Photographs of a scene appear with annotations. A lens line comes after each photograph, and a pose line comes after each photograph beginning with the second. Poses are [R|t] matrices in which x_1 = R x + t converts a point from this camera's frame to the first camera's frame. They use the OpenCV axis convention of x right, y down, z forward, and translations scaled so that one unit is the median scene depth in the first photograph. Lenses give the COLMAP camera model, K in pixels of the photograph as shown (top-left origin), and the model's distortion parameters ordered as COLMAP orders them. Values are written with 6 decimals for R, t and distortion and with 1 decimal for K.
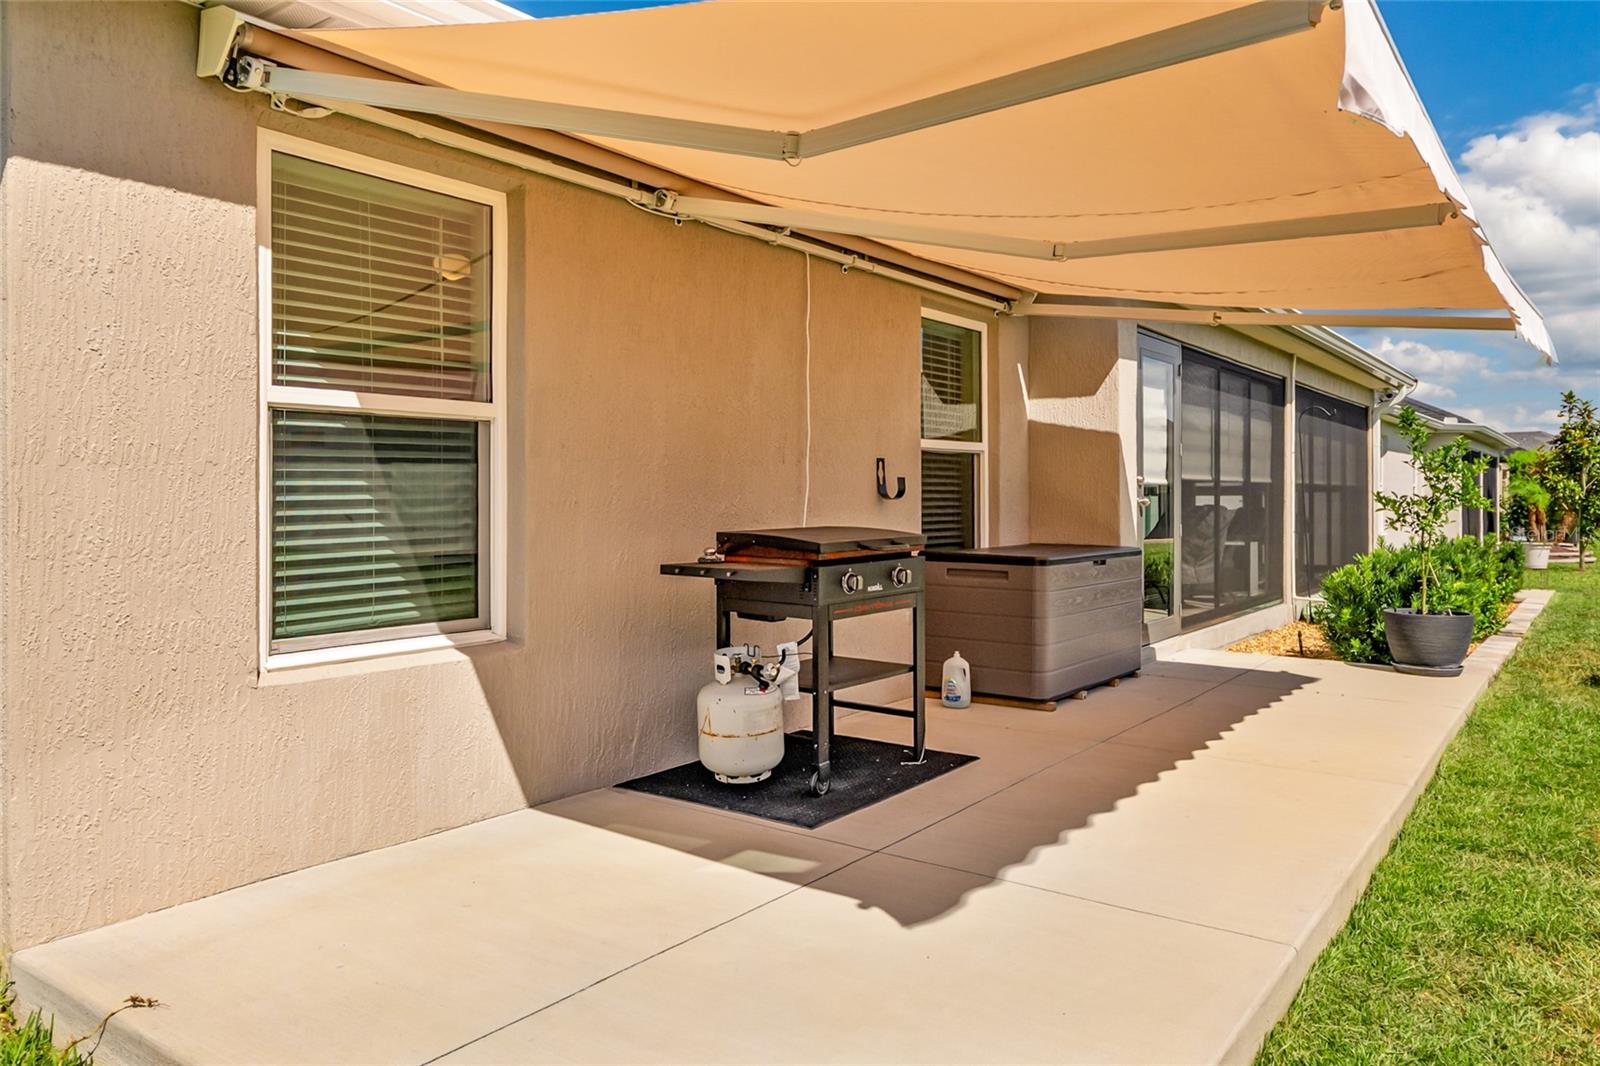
lens RADIAL K [[1148.7, 0, 807.4], [0, 1148.7, 486.5], [0, 0, 1]] dist [-0.006024, 0.005141]
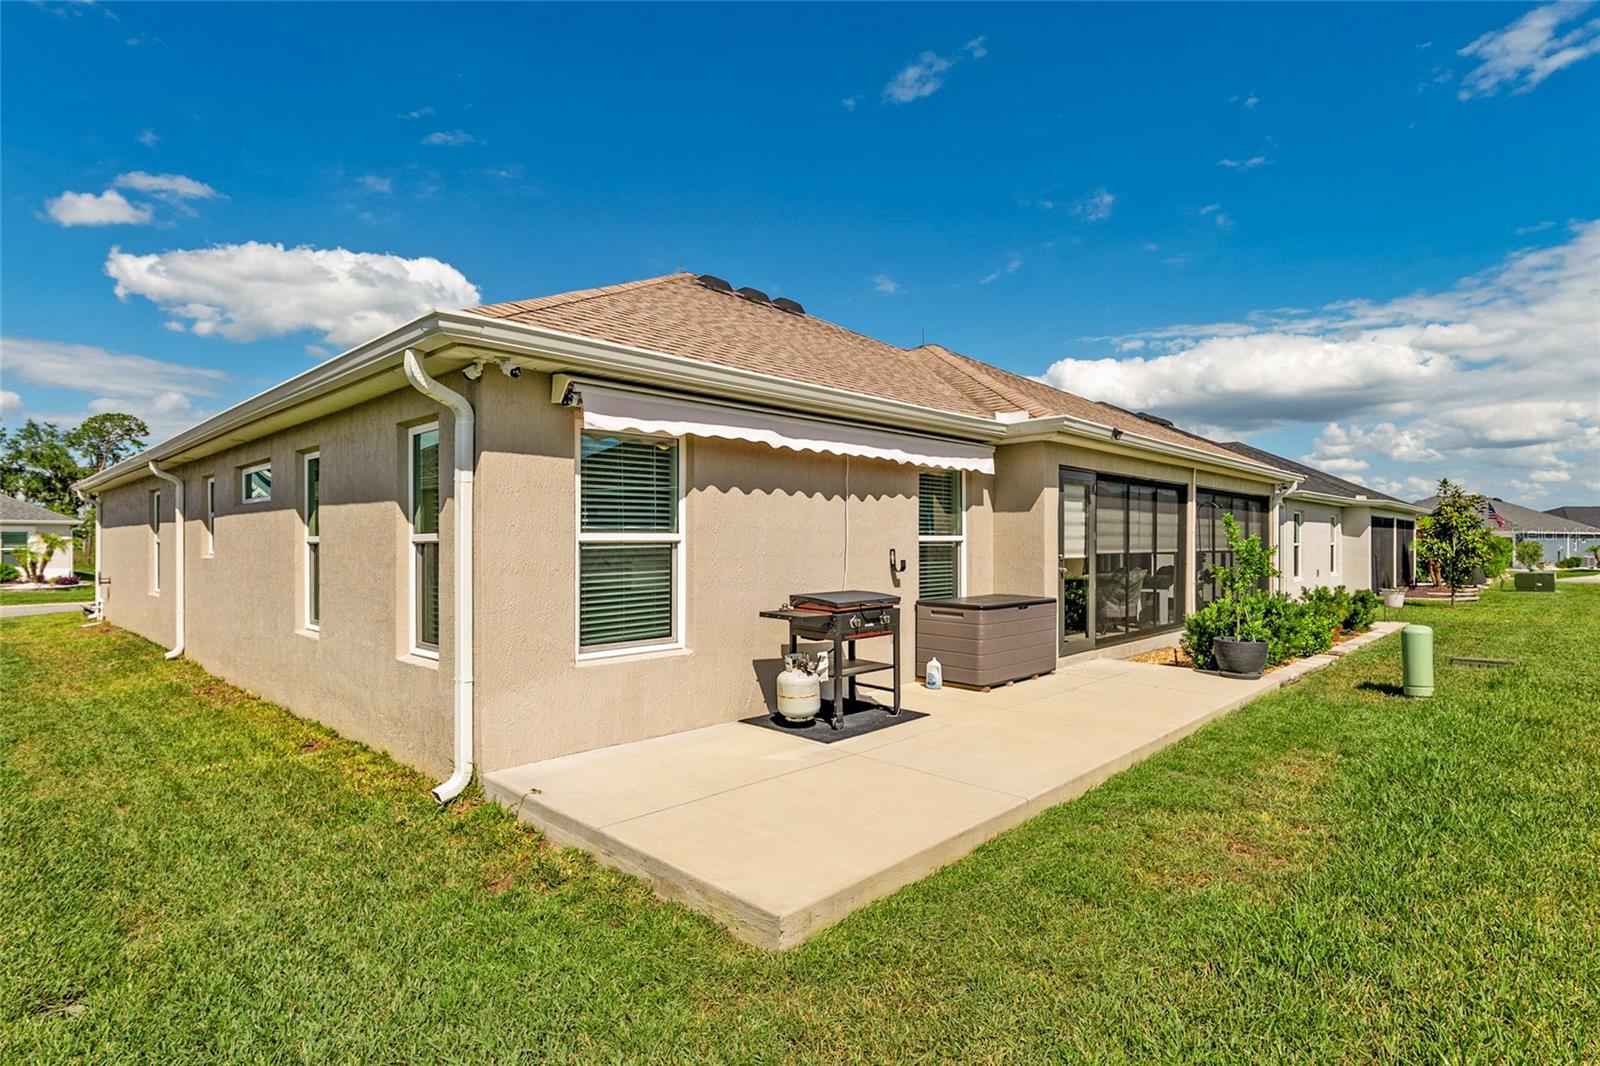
lens RADIAL K [[803.3, 0, 792.4], [0, 803.3, 540.0], [0, 0, 1]] dist [-0.000496, -0.000551]
pose [[0.988129, 0.002466, -0.153606, 0.135524], [-0.001209, 0.999965, 0.008276, -0.065373], [0.153621, -0.007992, 0.988098, -0.359900]]
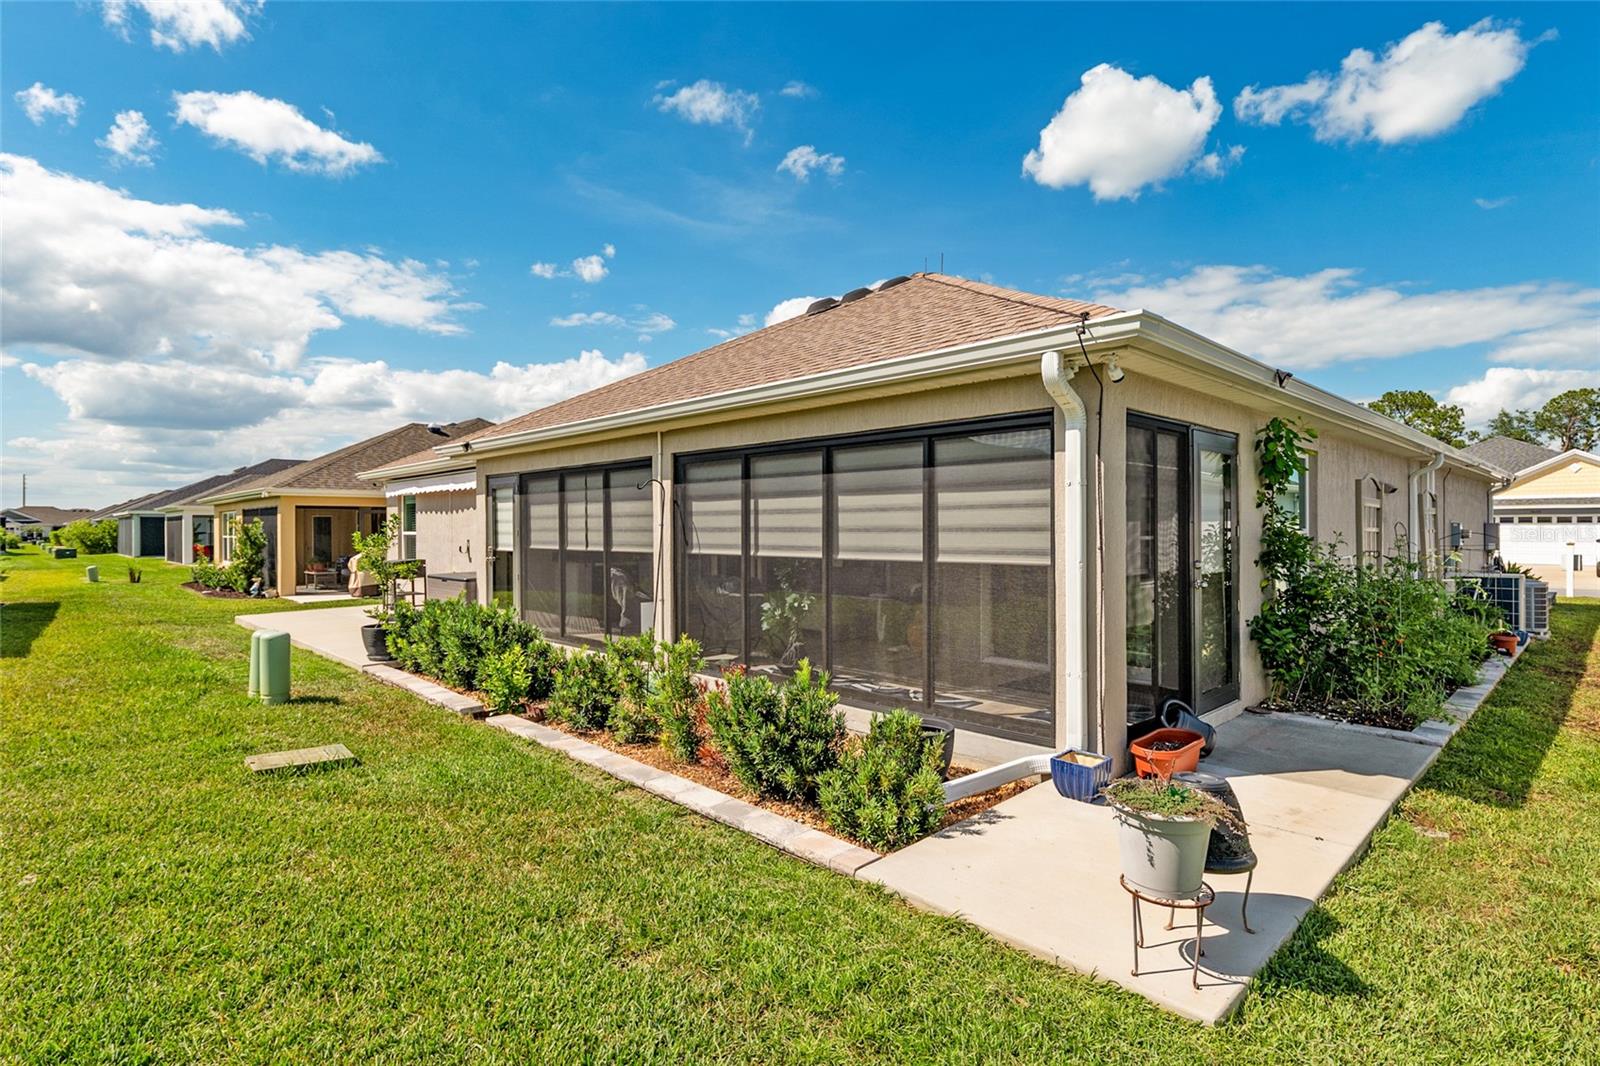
lens RADIAL K [[815.1, 0, 796.4], [0, 815.1, 528.1], [0, 0, 1]] dist [0.002729, 0.002388]
pose [[-0.191097, 0.002210, -0.981569, 2.674205], [0.012516, 0.999922, -0.000186, -0.059223], [0.981491, -0.012320, -0.191110, 2.978287]]
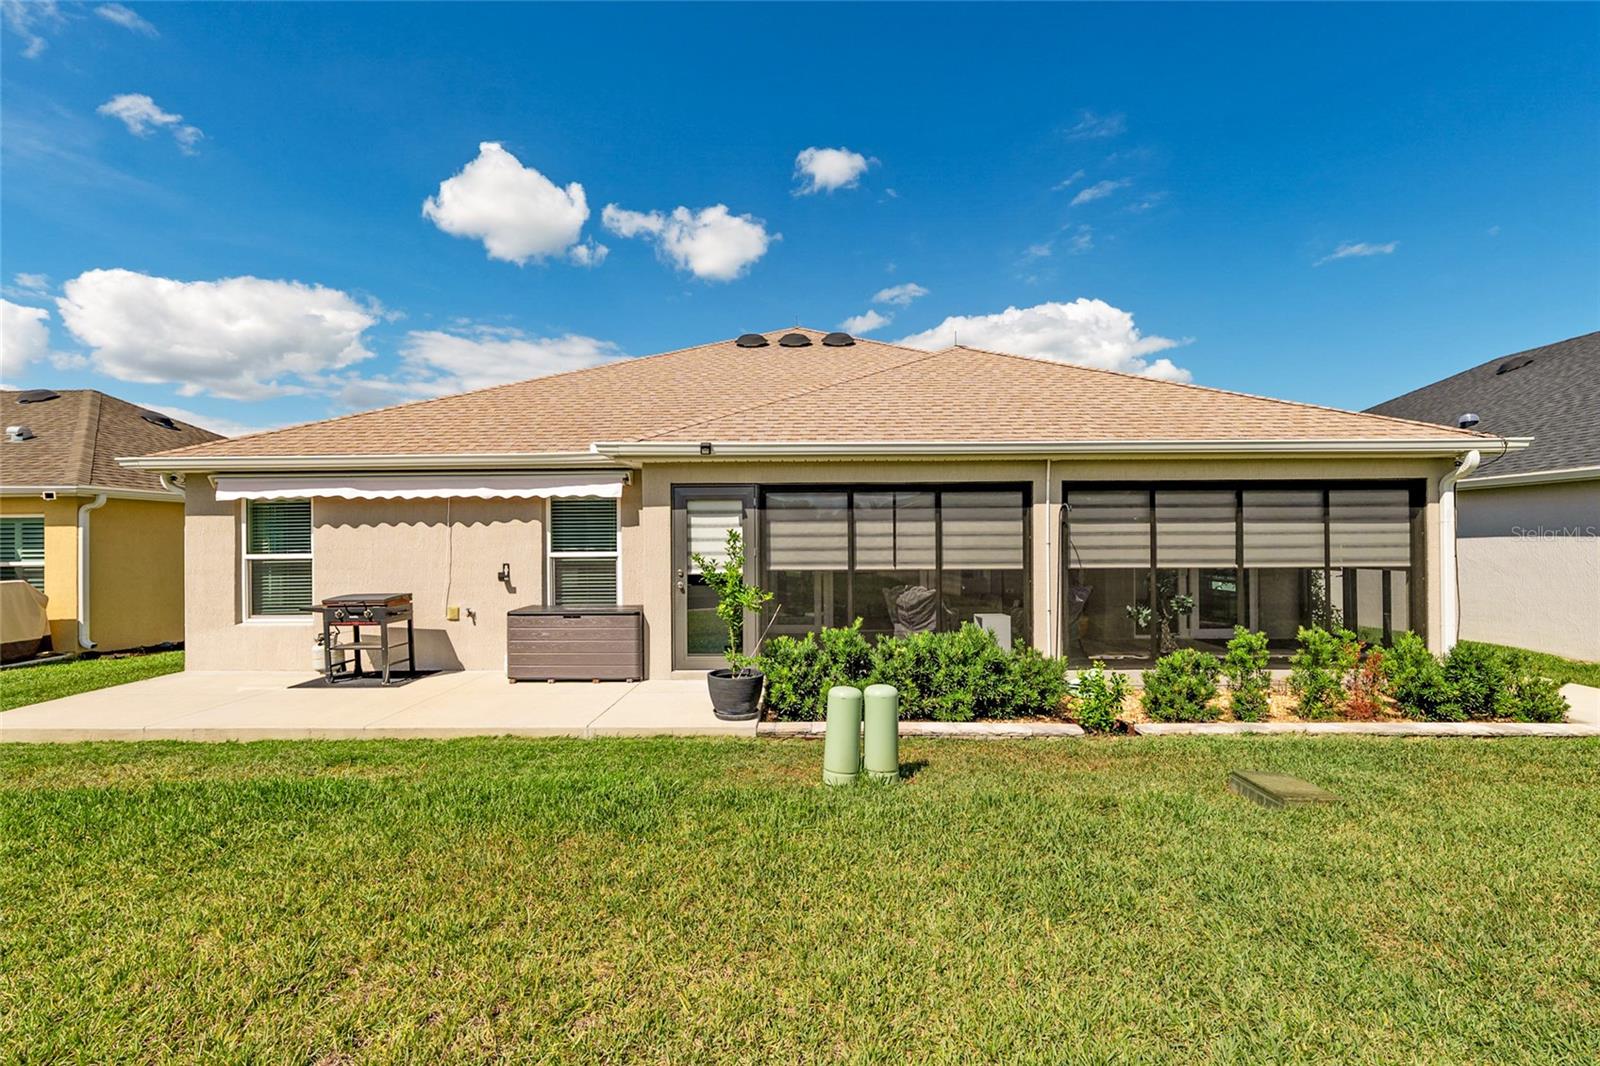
lens RADIAL K [[702.8, 0, 798.5], [0, 702.8, 536.7], [0, 0, 1]] dist [-0.003250, -0.000673]
pose [[0.559632, -0.008687, -0.828696, 2.067320], [0.011218, 0.999933, -0.002906, -0.088408], [0.828665, -0.007670, 0.559692, 0.865693]]
